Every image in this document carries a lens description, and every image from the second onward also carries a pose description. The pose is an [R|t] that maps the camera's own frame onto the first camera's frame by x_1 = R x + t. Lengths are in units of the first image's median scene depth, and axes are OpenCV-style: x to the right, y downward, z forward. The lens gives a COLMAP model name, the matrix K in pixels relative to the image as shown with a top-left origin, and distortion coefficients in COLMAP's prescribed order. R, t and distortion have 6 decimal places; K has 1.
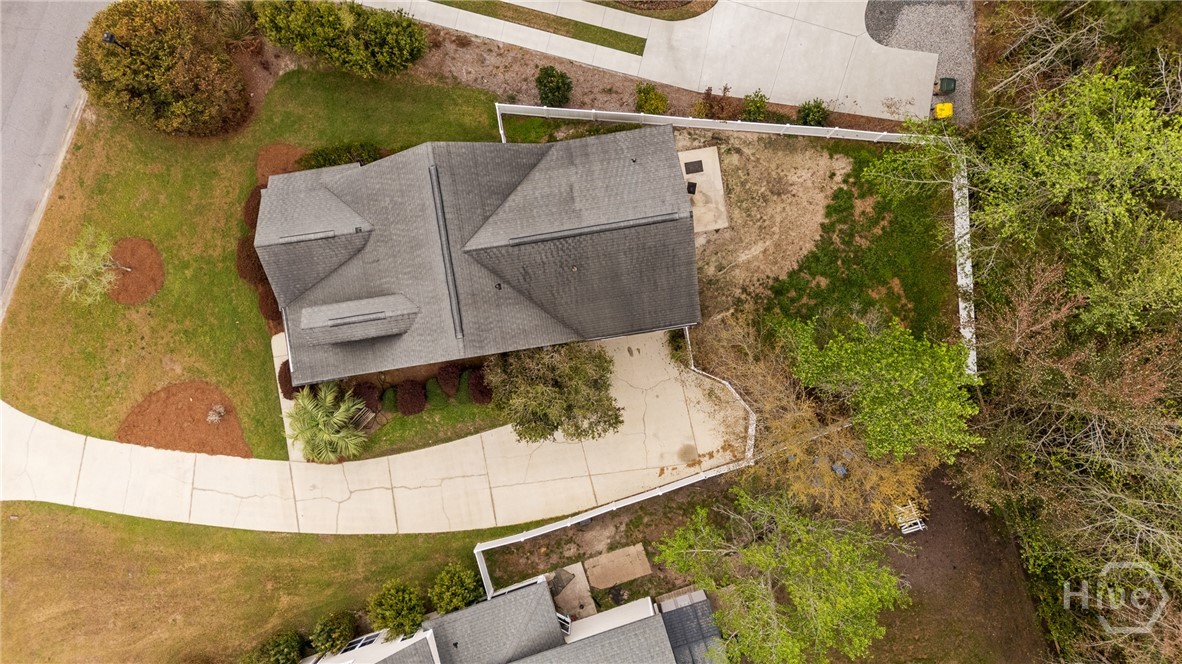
lens RADIAL K [[855.2, 0, 591.0], [0, 855.2, 332.0], [0, 0, 1]] dist [0.110794, -0.136716]
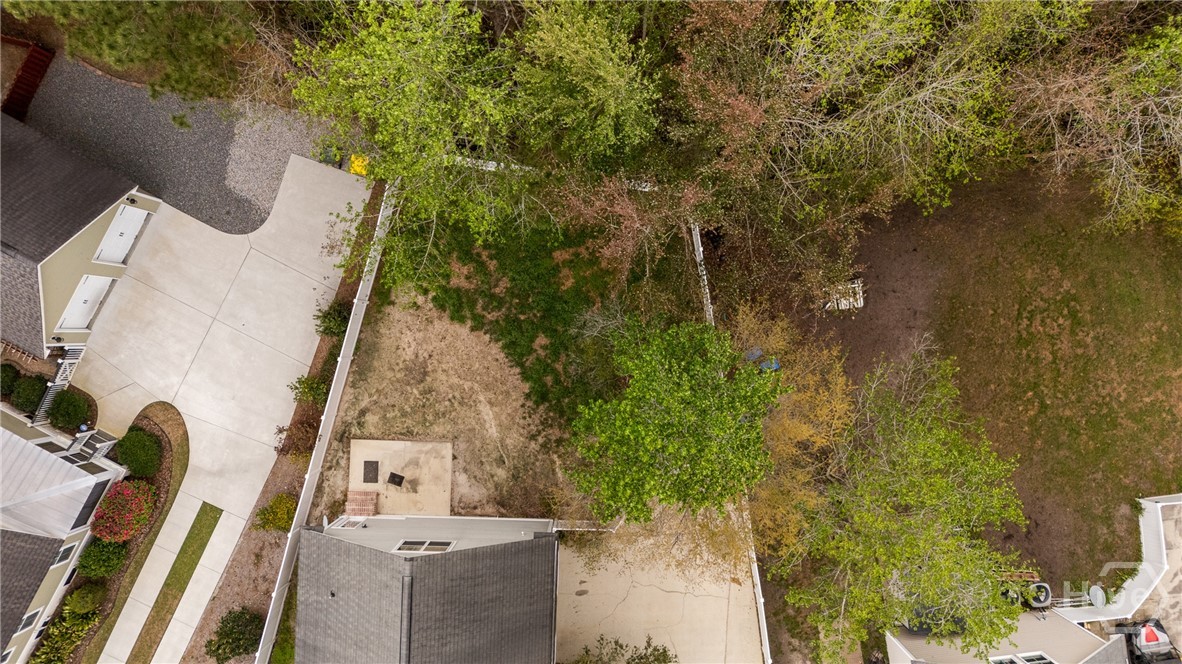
lens RADIAL K [[855.2, 0, 591.0], [0, 855.2, 332.0], [0, 0, 1]] dist [0.110794, -0.136716]
pose [[0.188135, -0.982116, -0.007310, 0.292394], [0.982127, 0.188170, -0.004368, -0.010361], [0.005665, -0.006357, 0.999964, 0.192137]]
